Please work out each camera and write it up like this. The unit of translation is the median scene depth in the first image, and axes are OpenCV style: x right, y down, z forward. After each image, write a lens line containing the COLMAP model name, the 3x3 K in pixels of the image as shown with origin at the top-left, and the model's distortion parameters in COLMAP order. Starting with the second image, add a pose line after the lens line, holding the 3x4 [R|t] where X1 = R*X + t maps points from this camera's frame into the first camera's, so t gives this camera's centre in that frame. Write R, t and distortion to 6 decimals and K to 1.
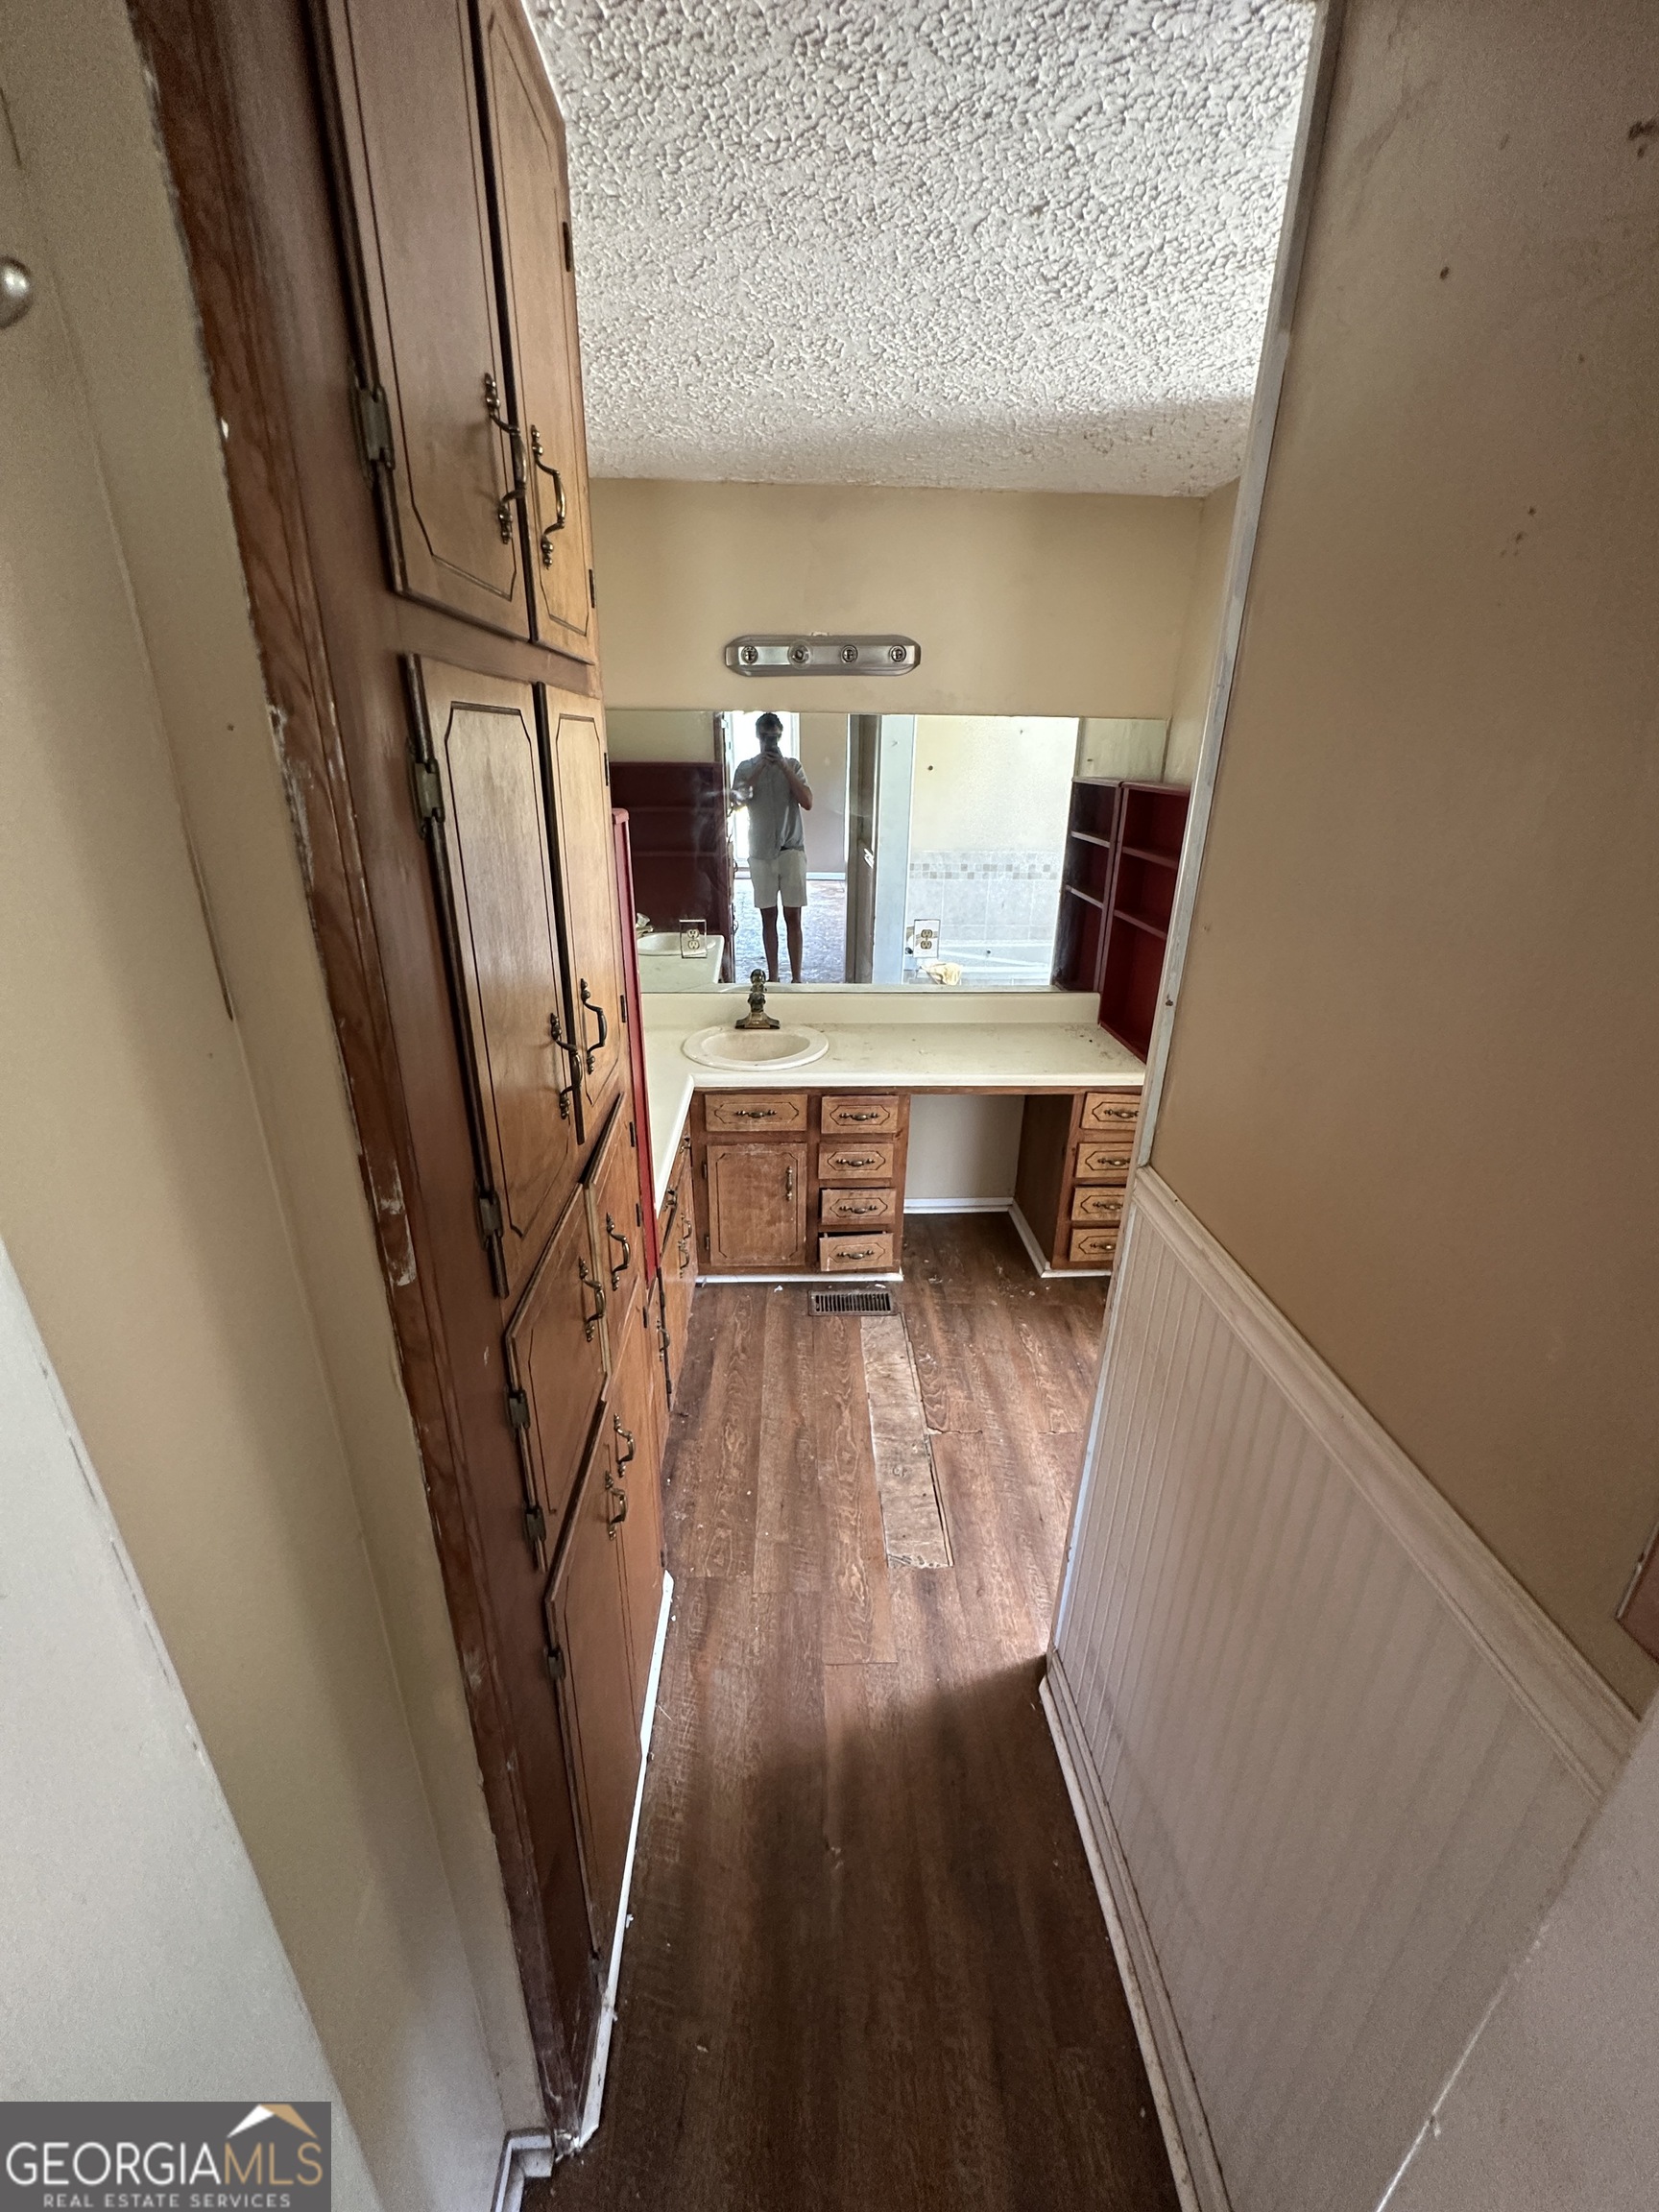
lens RADIAL K [[883.7, 0, 827.6], [0, 883.7, 1112.9], [0, 0, 1]] dist [-0.003456, 0.000715]
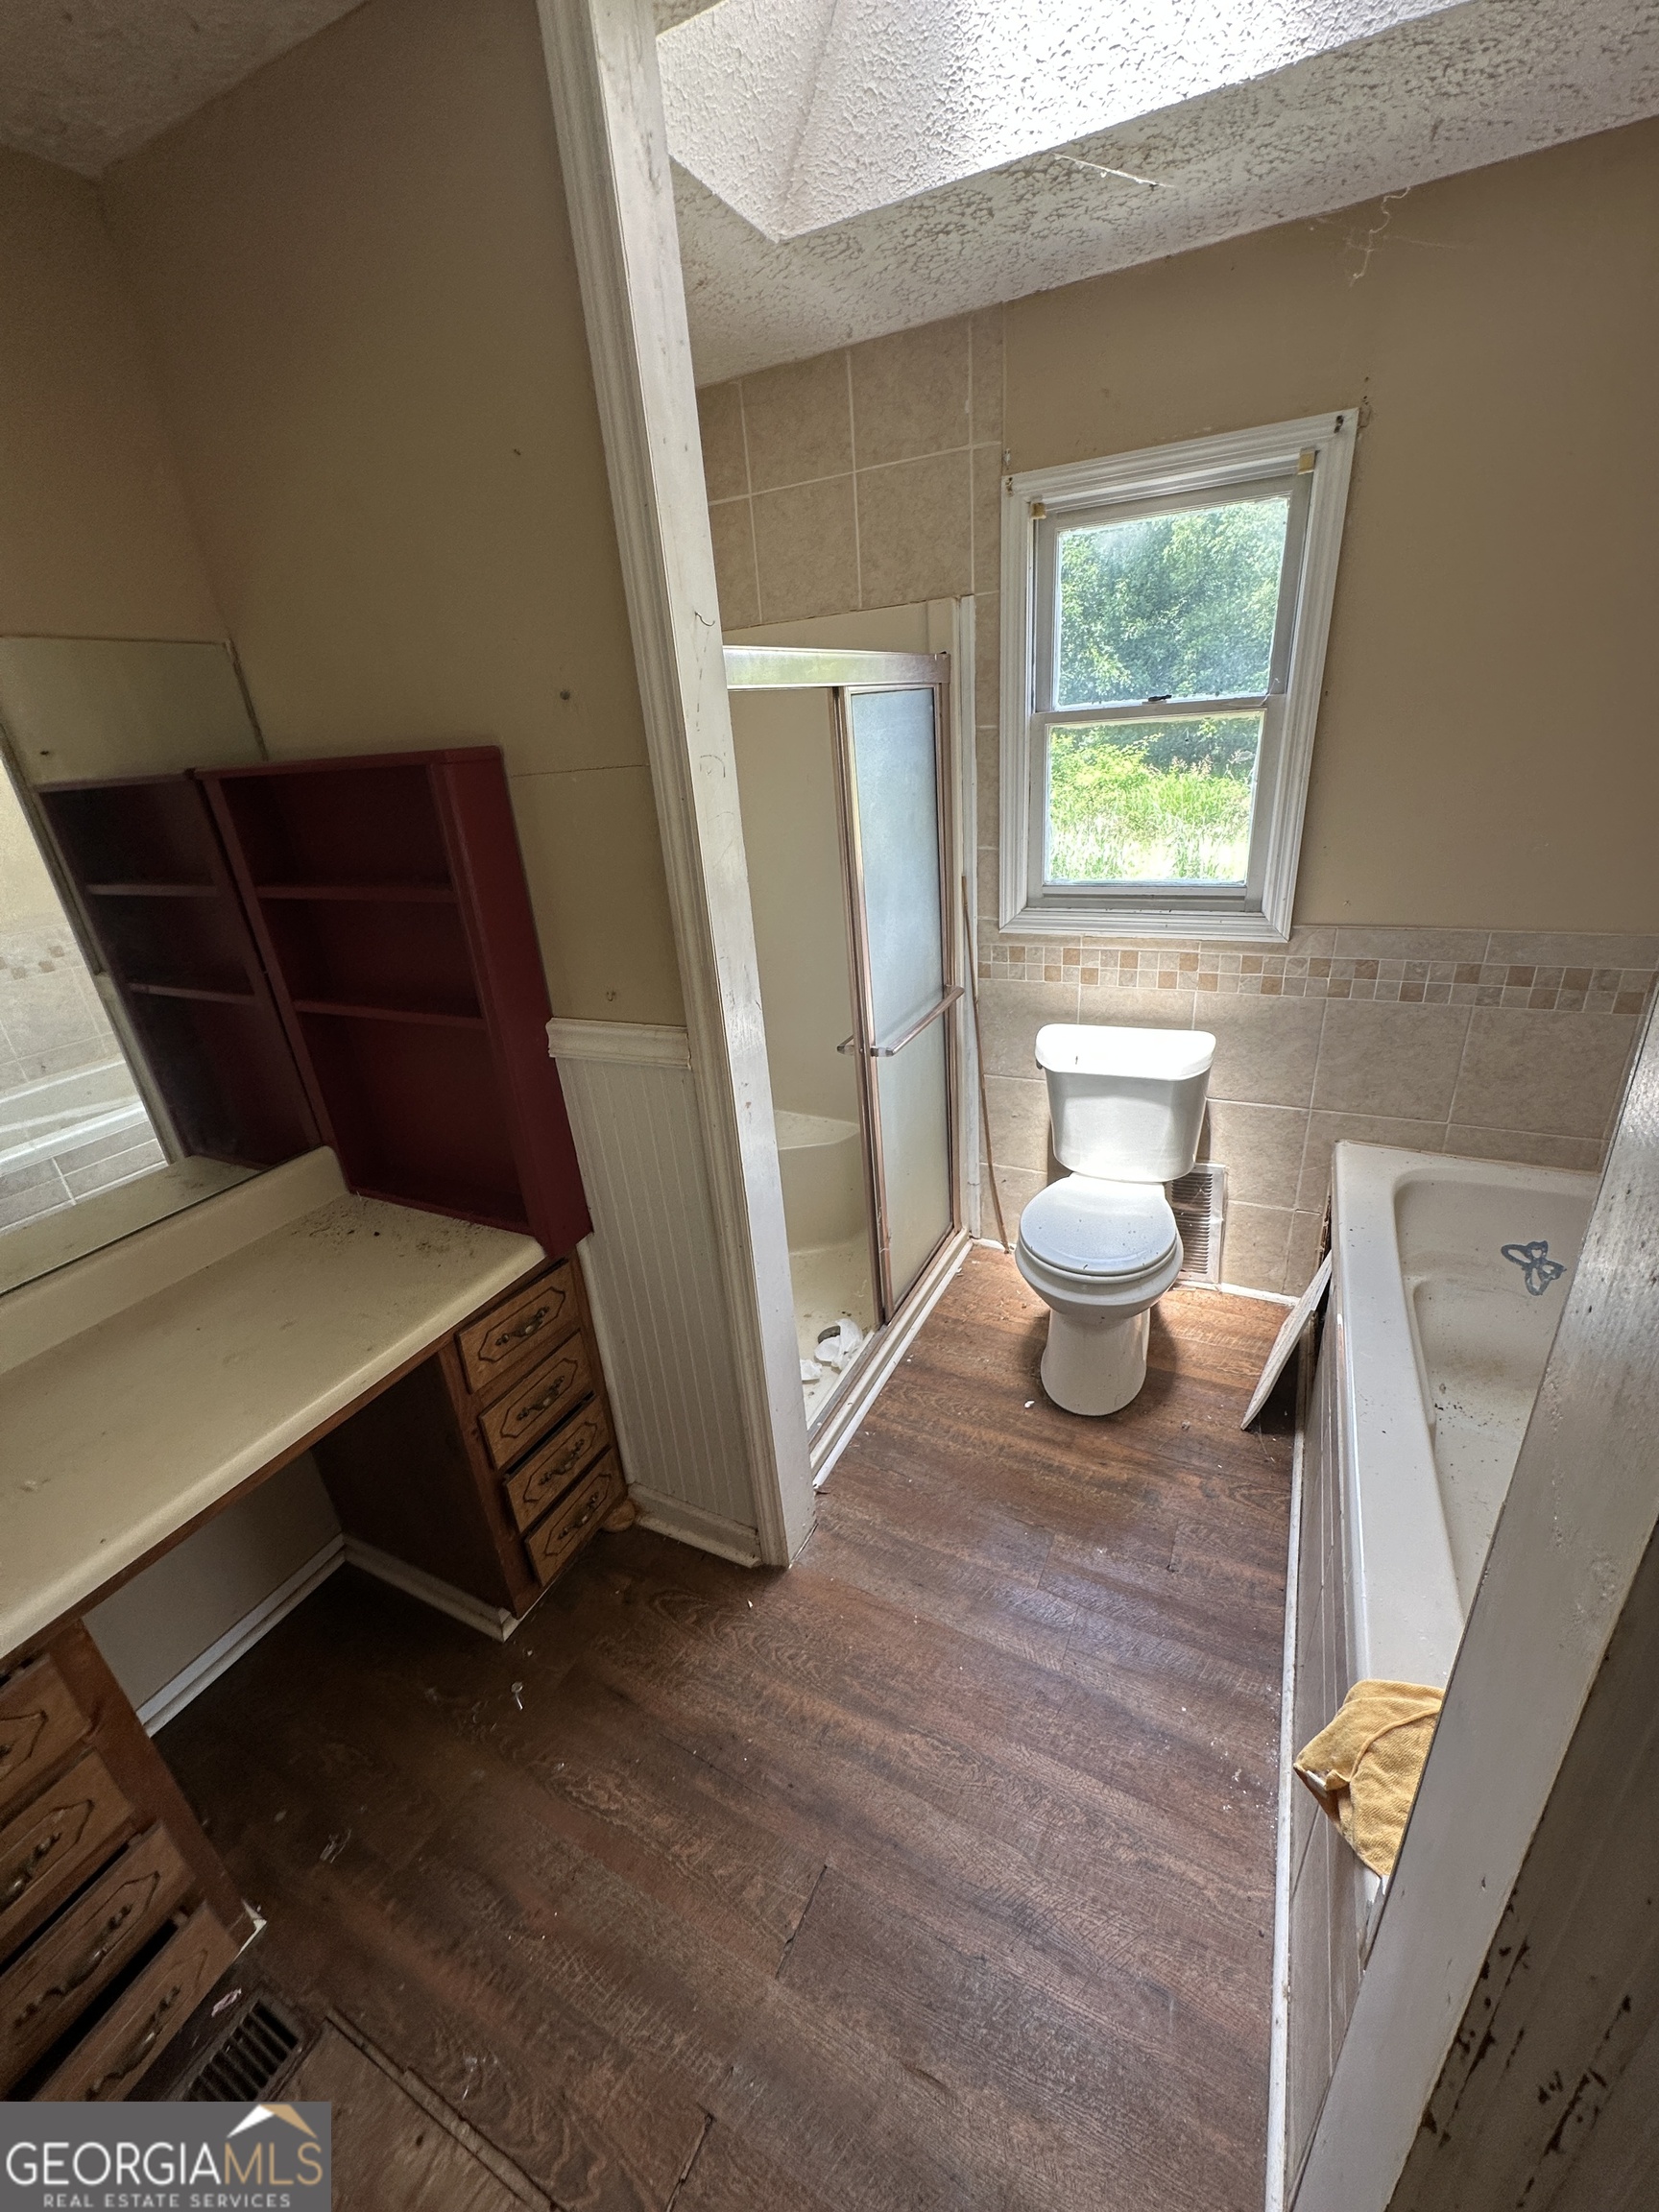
lens RADIAL K [[883.7, 0, 835.4], [0, 883.7, 1104.2], [0, 0, 1]] dist [-0.003456, 0.000715]
pose [[0.486958, -0.387522, 0.782750, 0.041929], [0.404788, 0.894261, 0.190905, -0.154246], [-0.773963, 0.223885, 0.592332, 0.472232]]
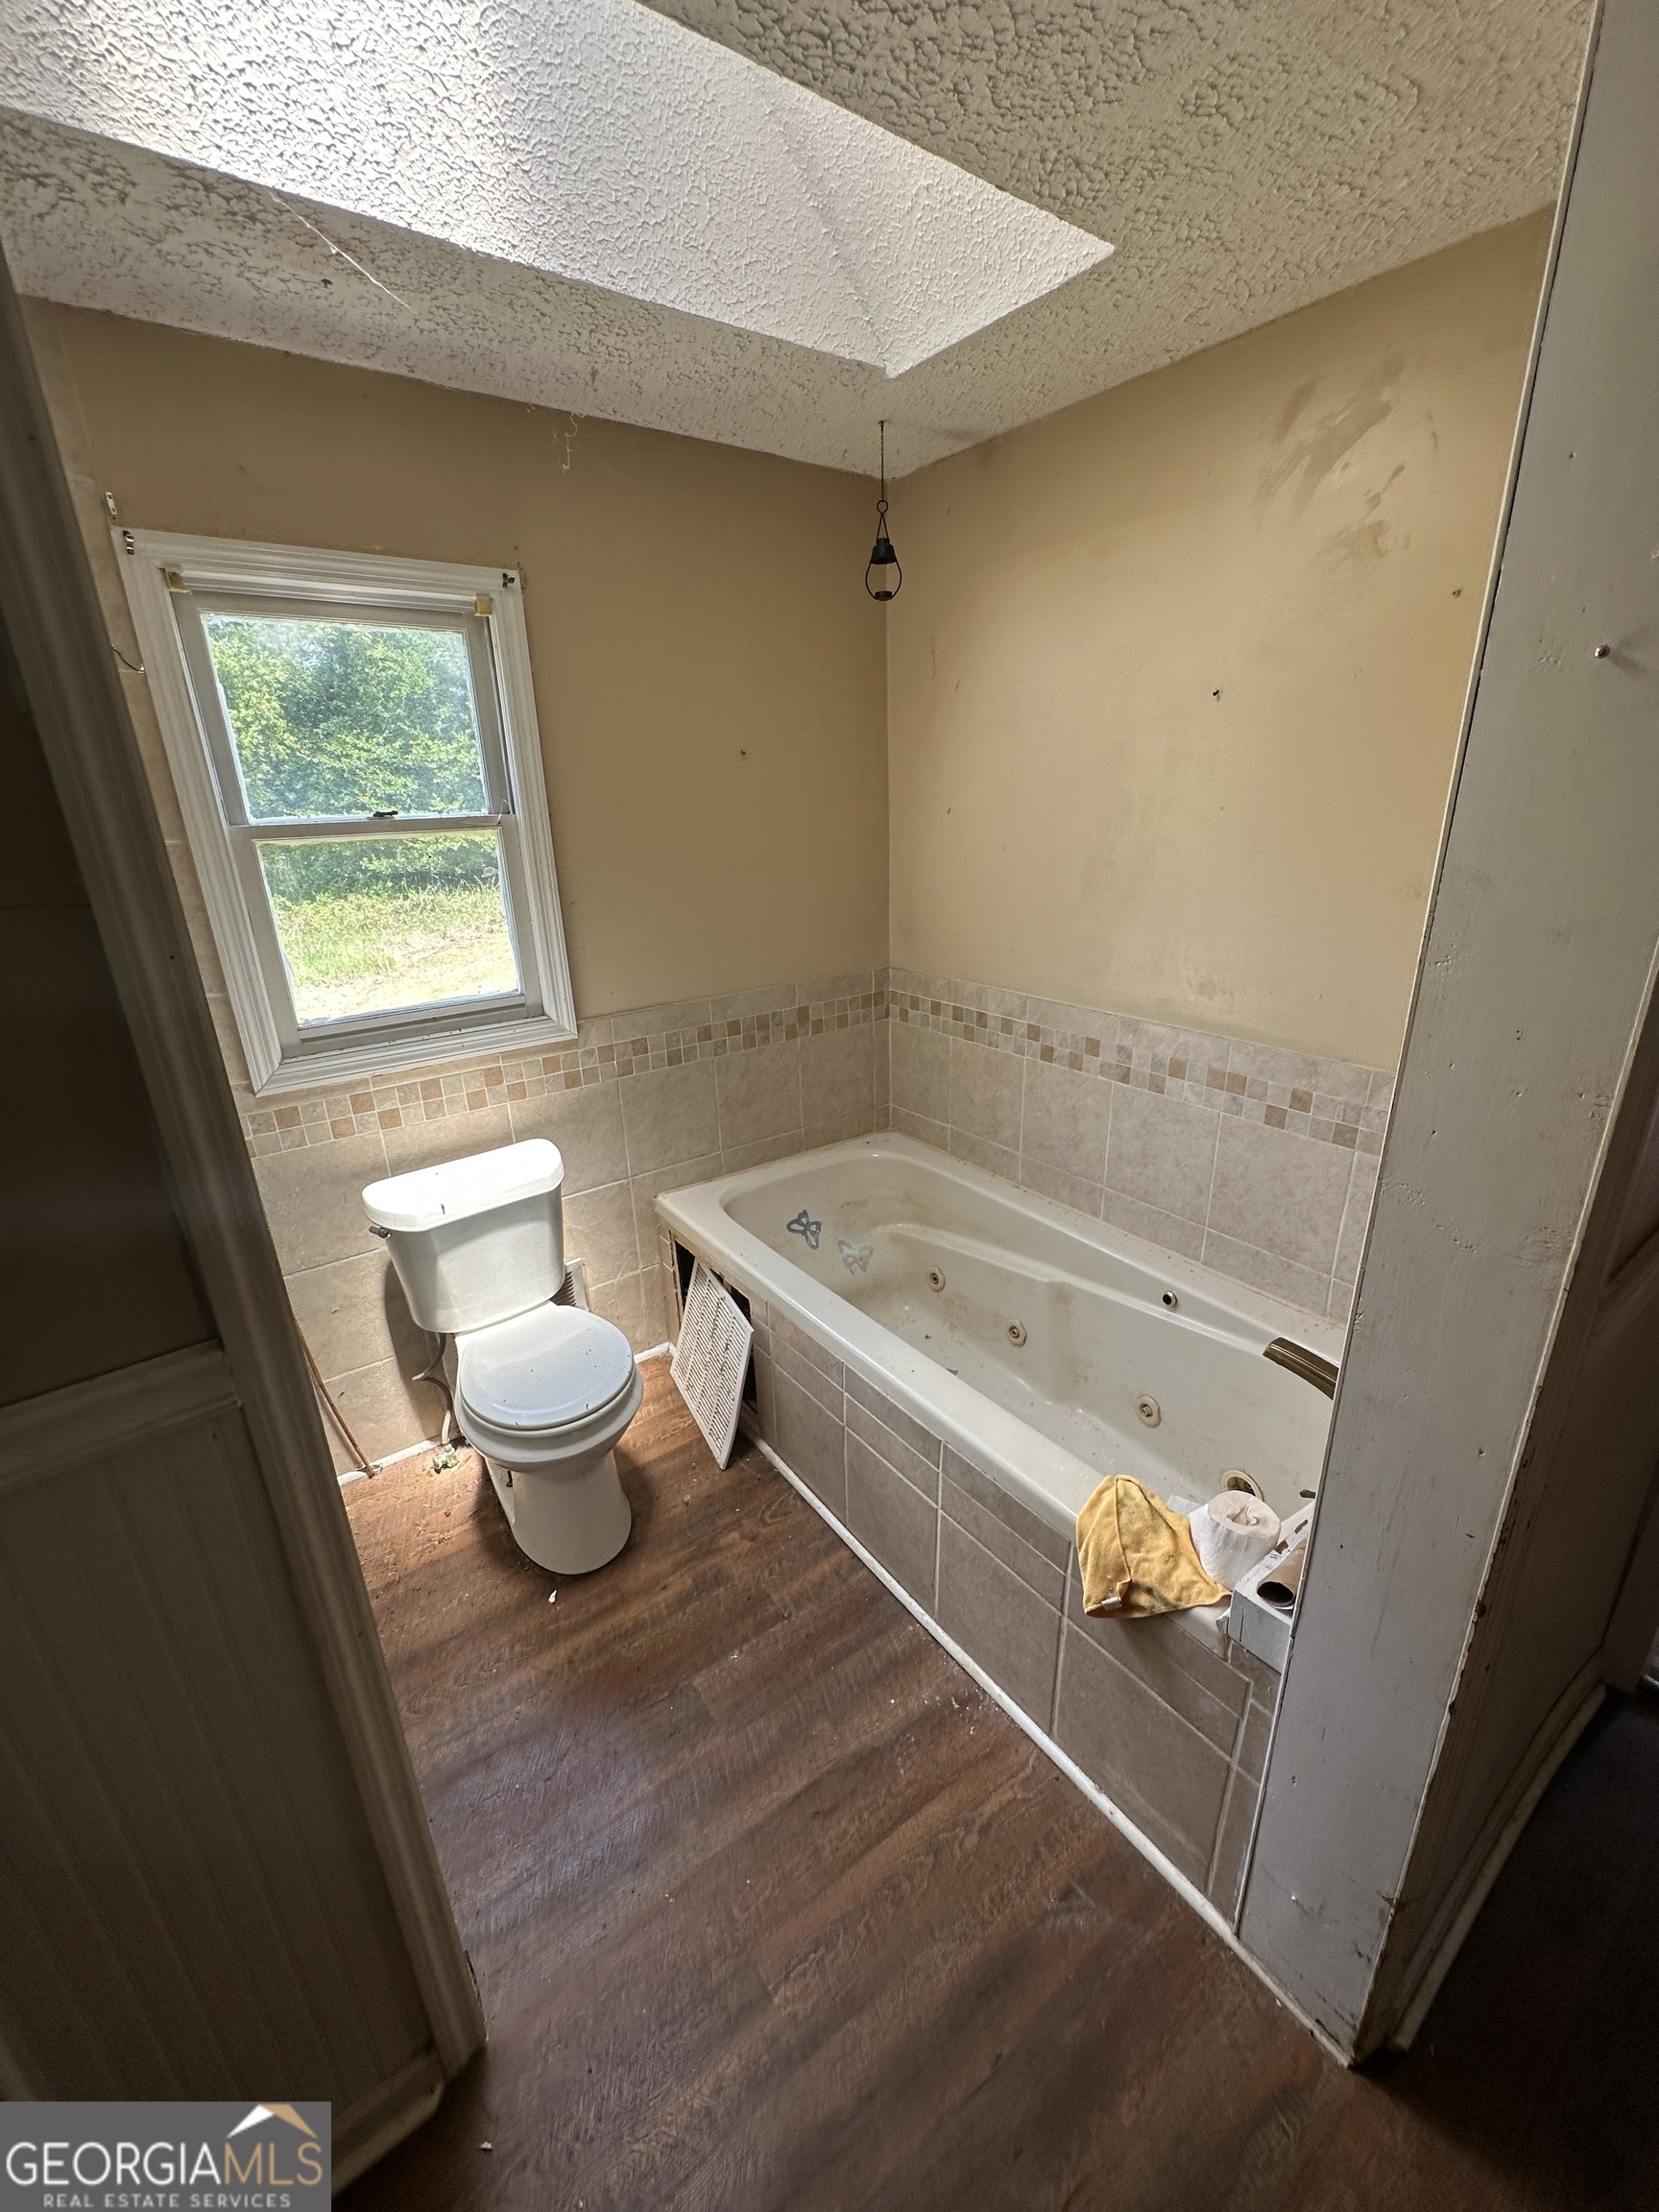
lens RADIAL K [[883.7, 0, 830.4], [0, 883.7, 1105.1], [0, 0, 1]] dist [-0.003456, 0.000715]
pose [[-0.552739, -0.280326, 0.784791, 0.096013], [0.337929, 0.785429, 0.518562, -0.272245], [-0.761763, 0.551833, -0.339407, 0.726639]]
